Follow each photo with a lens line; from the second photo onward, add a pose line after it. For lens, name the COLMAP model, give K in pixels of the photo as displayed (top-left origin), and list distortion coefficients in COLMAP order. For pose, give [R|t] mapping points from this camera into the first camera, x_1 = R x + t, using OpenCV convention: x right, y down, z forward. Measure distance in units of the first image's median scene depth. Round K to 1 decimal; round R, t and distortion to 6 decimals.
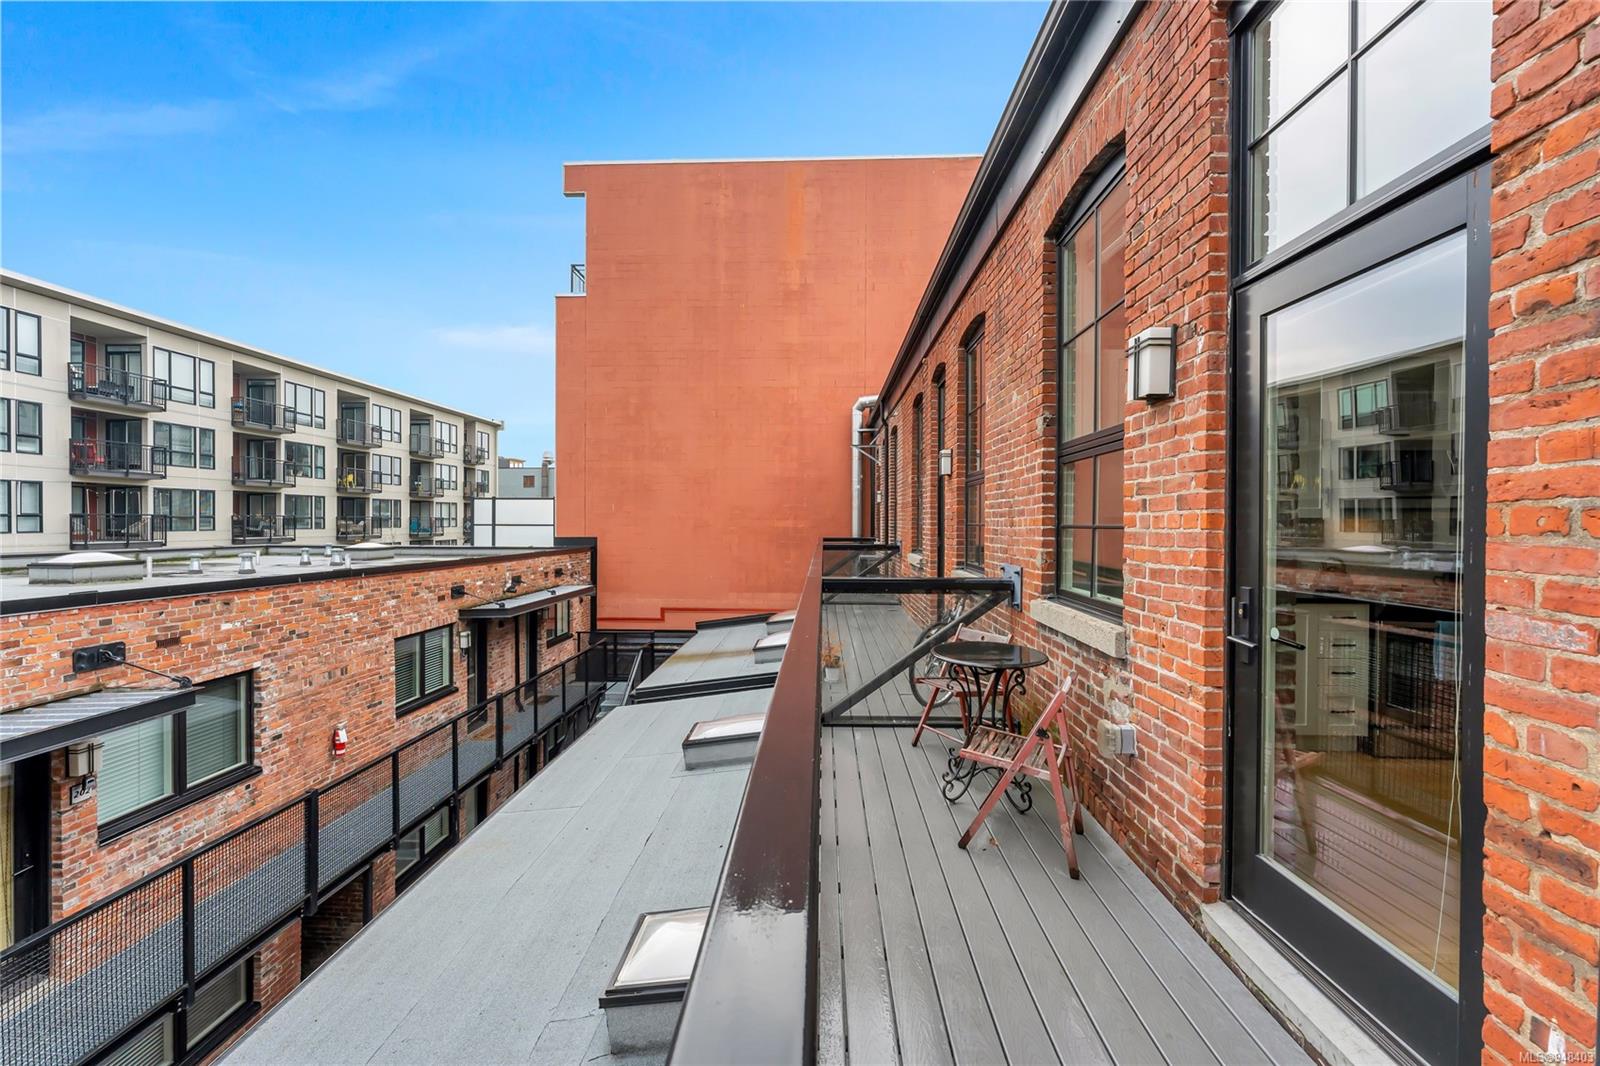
lens RADIAL K [[659.4, 0, 800.0], [0, 659.4, 533.0], [0, 0, 1]] dist [-0.000090, -0.000060]
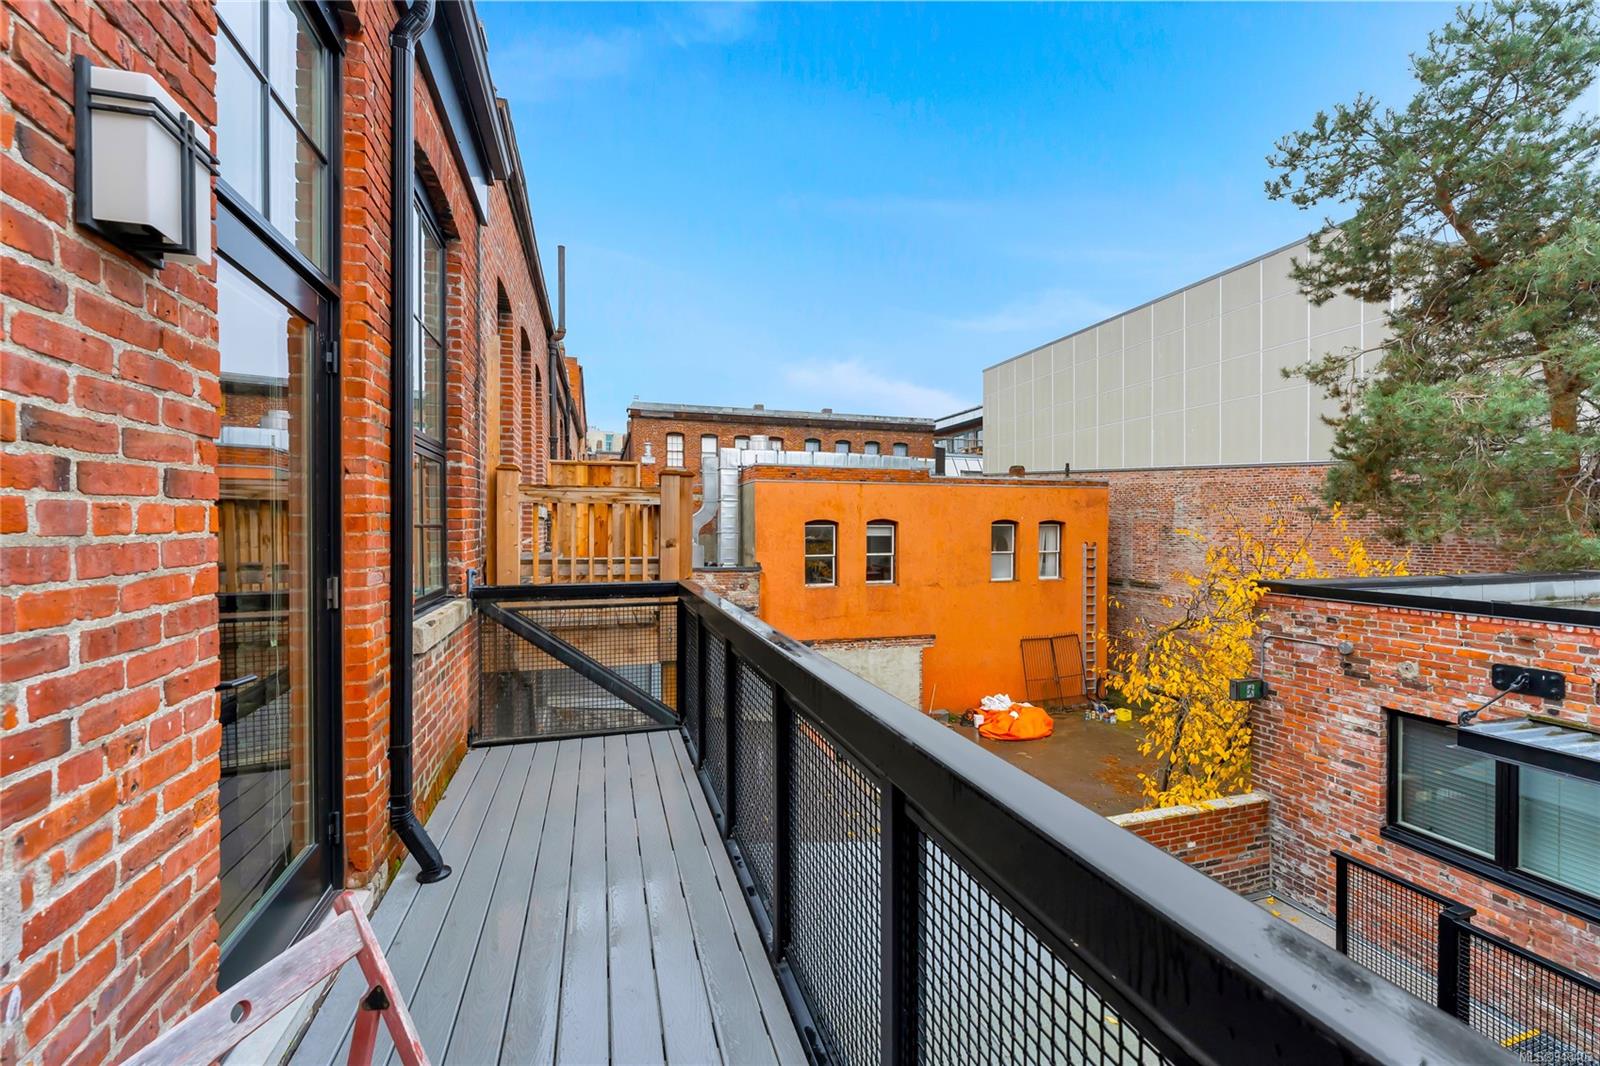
lens RADIAL K [[640.9, 0, 792.1], [0, 640.9, 533.1], [0, 0, 1]] dist [0.000036, 0.000261]
pose [[-0.945641, -0.005794, -0.325160, 0.269742], [-0.013502, 0.999679, 0.021455, -0.023909], [0.324931, 0.024680, -0.945416, 1.628005]]
